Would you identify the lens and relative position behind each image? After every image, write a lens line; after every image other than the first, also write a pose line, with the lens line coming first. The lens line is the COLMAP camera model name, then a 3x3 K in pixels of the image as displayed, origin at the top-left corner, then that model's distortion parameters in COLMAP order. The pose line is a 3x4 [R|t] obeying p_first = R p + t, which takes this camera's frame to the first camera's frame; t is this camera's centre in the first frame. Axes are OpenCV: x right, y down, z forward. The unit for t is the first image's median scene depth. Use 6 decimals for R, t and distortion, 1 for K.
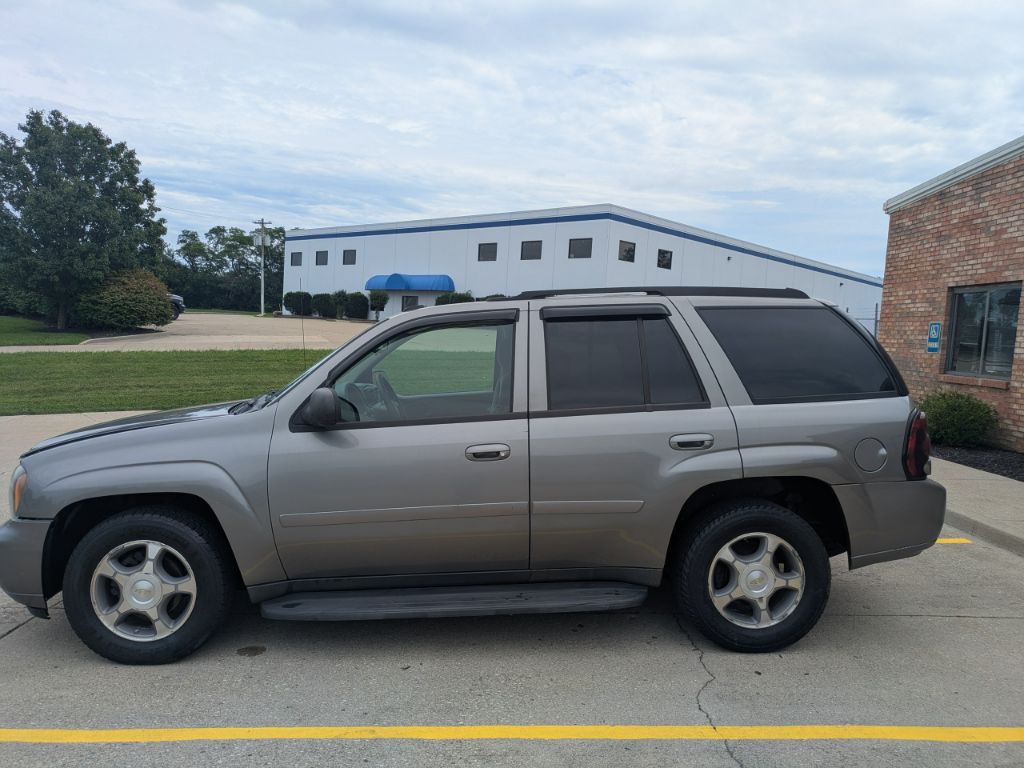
lens RADIAL K [[759.4, 0, 504.7], [0, 759.4, 388.1], [0, 0, 1]] dist [0.043813, -0.035781]
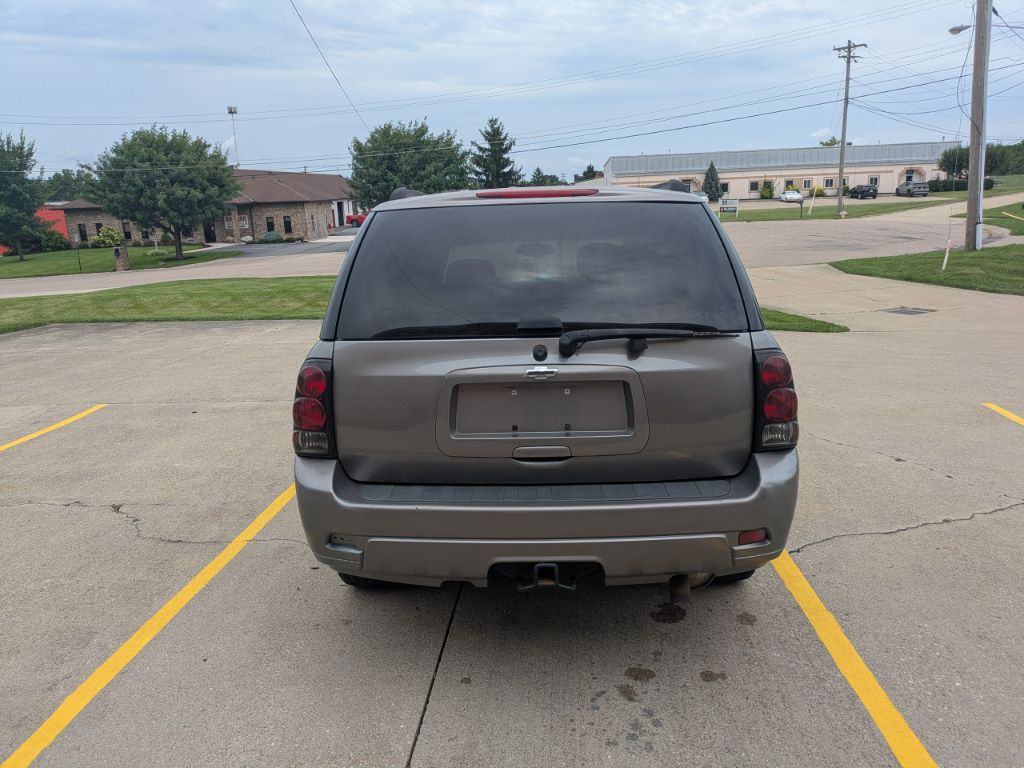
lens RADIAL K [[759.4, 0, 510.8], [0, 759.4, 370.1], [0, 0, 1]] dist [0.043813, -0.035781]
pose [[-0.083753, 0.176744, -0.980687, 0.371910], [-0.041313, 0.982683, 0.180632, -0.029517], [0.995630, 0.055643, -0.075001, 0.381213]]
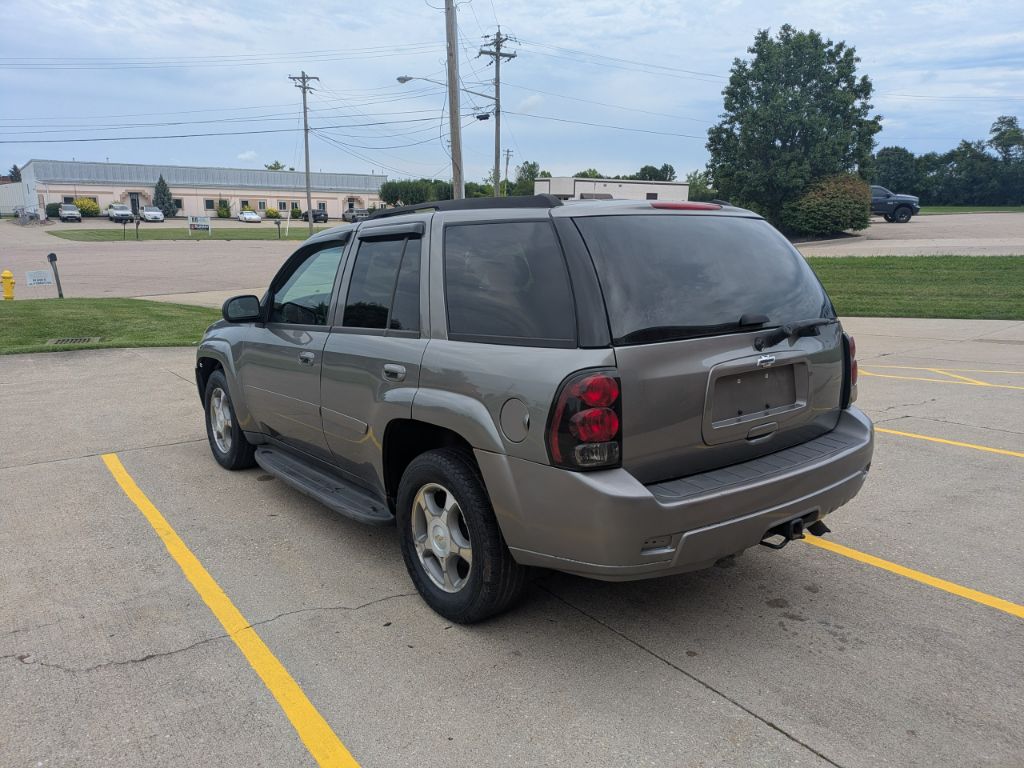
lens RADIAL K [[759.4, 0, 514.0], [0, 759.4, 387.4], [0, 0, 1]] dist [0.043813, -0.035781]
pose [[0.573228, 0.145439, -0.806386, 0.320325], [-0.045038, 0.988226, 0.146219, -0.015596], [0.818157, -0.047499, 0.573029, 0.173499]]
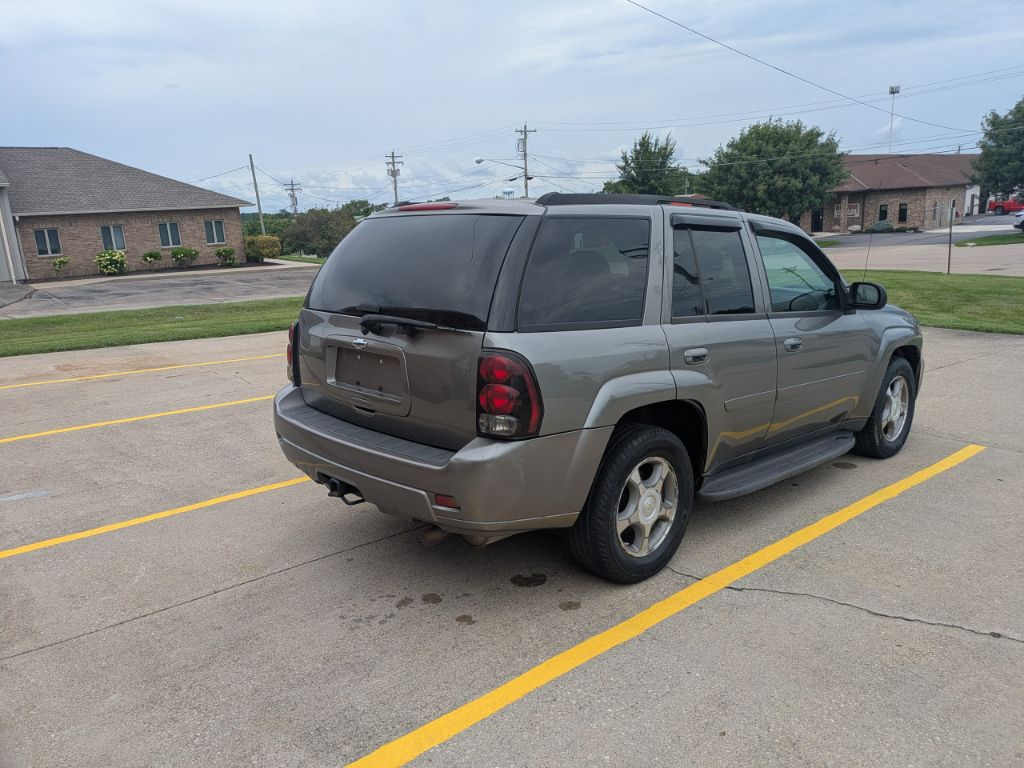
lens RADIAL K [[759.4, 0, 509.3], [0, 759.4, 389.1], [0, 0, 1]] dist [0.043813, -0.035781]
pose [[-0.762031, 0.135855, -0.633129, 0.307977], [-0.034376, 0.967878, 0.249060, -0.047190], [0.646628, 0.211556, -0.732882, 0.614930]]
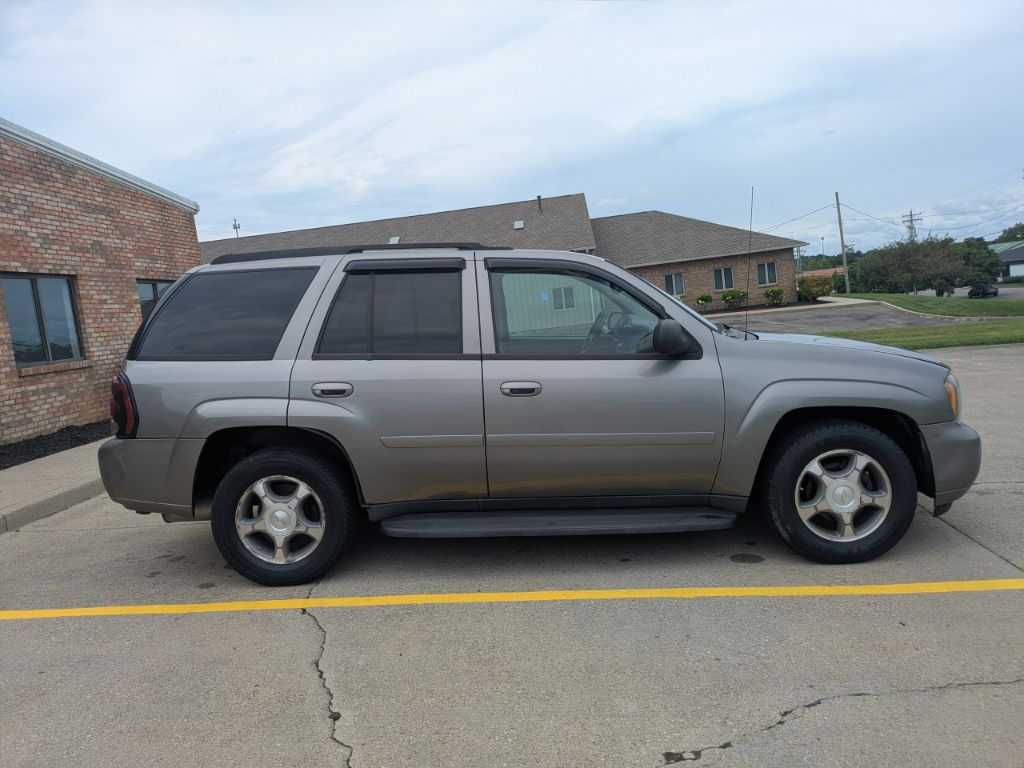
lens RADIAL K [[759.4, 0, 501.3], [0, 759.4, 368.9], [0, 0, 1]] dist [0.043813, -0.035781]
pose [[-0.993295, 0.052225, 0.103136, -0.039564], [0.068345, 0.984822, 0.159544, -0.043318], [-0.093238, 0.165523, -0.981789, 0.748165]]
